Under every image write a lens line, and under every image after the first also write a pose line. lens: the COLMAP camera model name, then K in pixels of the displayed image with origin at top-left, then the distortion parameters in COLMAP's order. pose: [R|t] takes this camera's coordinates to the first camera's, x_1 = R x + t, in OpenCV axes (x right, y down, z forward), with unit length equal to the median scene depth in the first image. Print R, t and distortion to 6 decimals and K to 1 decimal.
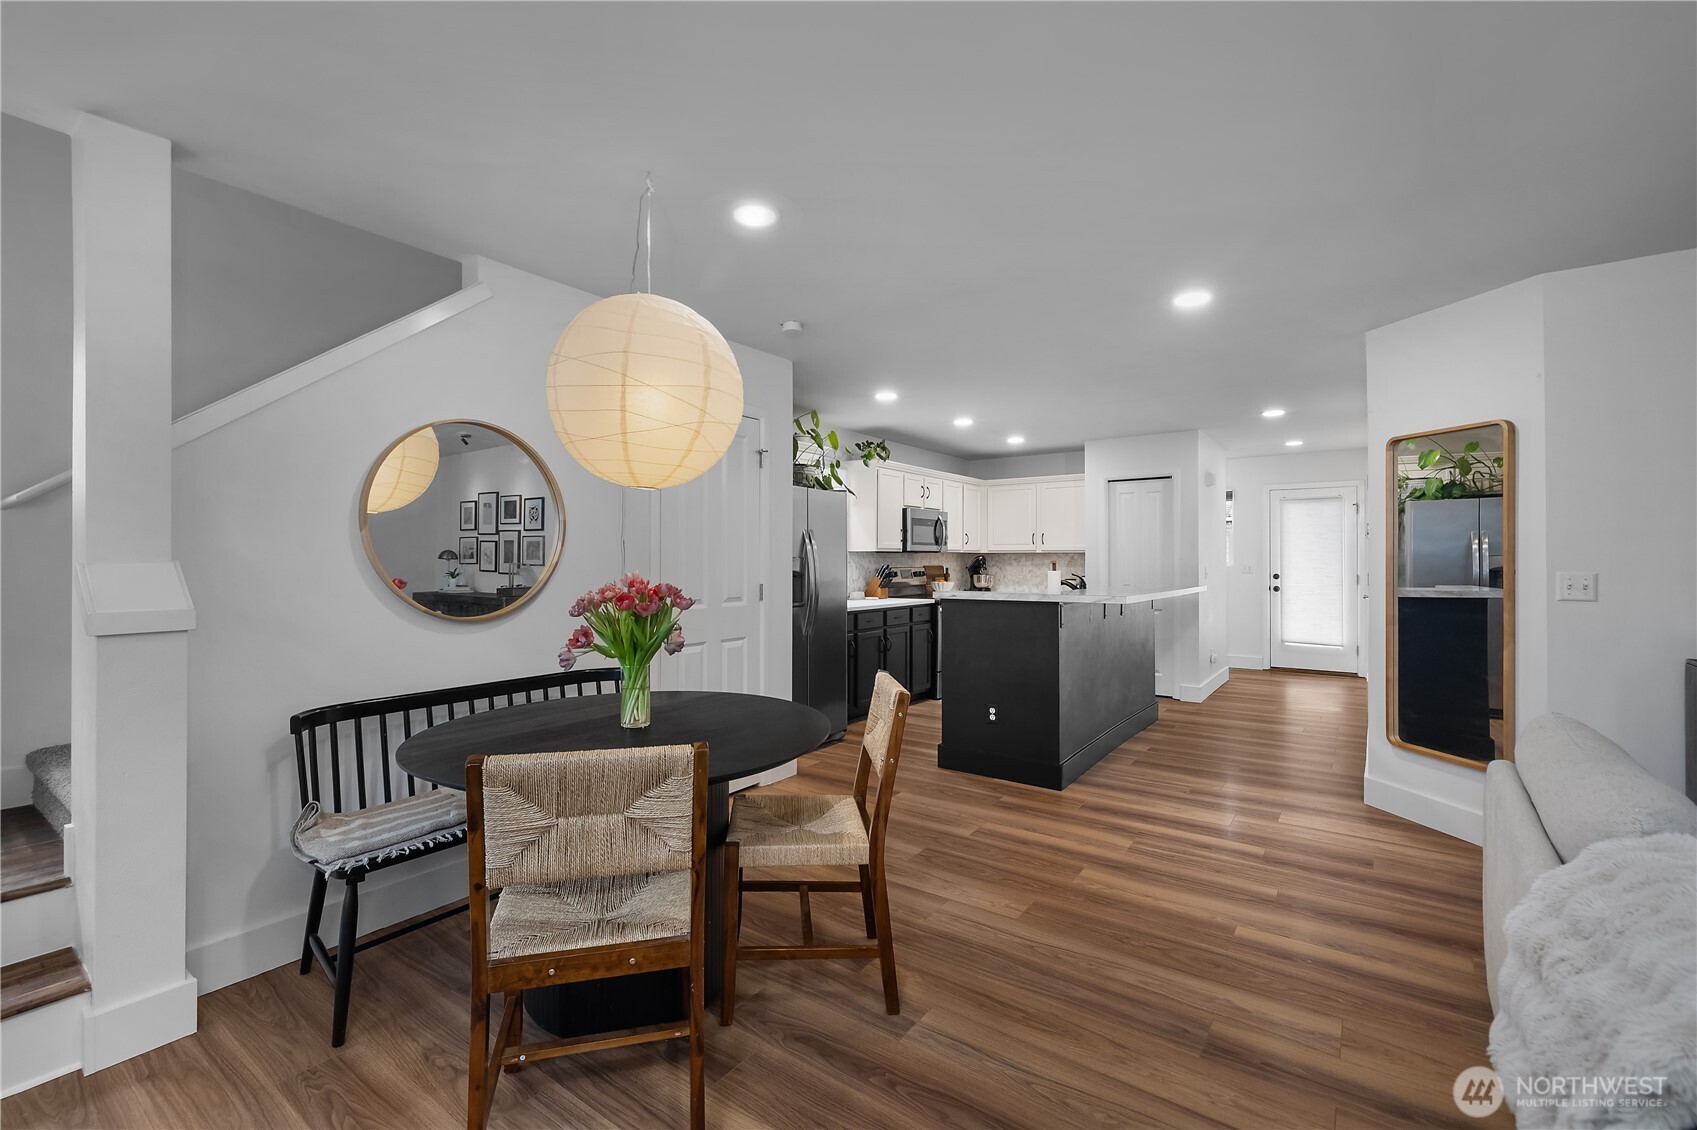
lens RADIAL K [[725.4, 0, 847.2], [0, 725.4, 562.0], [0, 0, 1]] dist [0.001335, 0.000111]
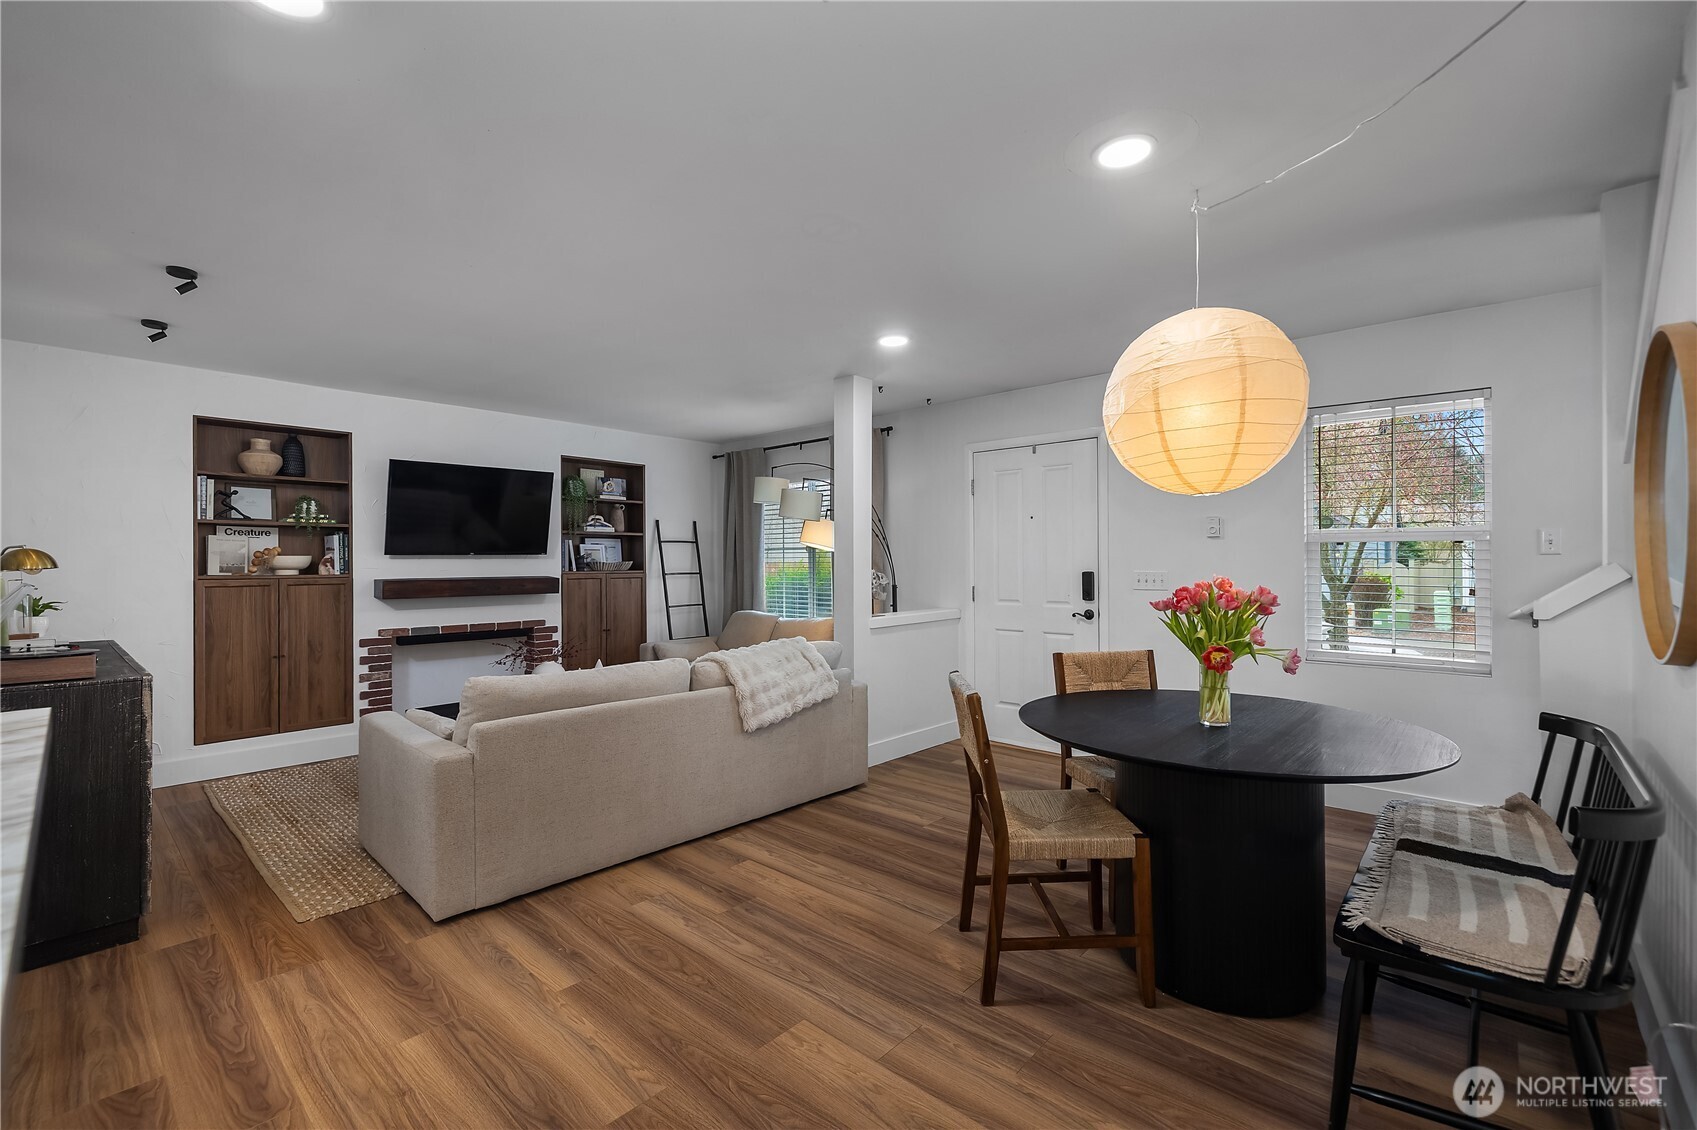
lens RADIAL K [[725.4, 0, 850.1], [0, 725.4, 565.5], [0, 0, 1]] dist [0.001335, 0.000111]
pose [[-0.994703, 0.002584, 0.102755, 0.106034], [0.002344, 0.999994, -0.002461, 0.001760], [-0.102761, -0.002207, -0.994704, 1.874331]]
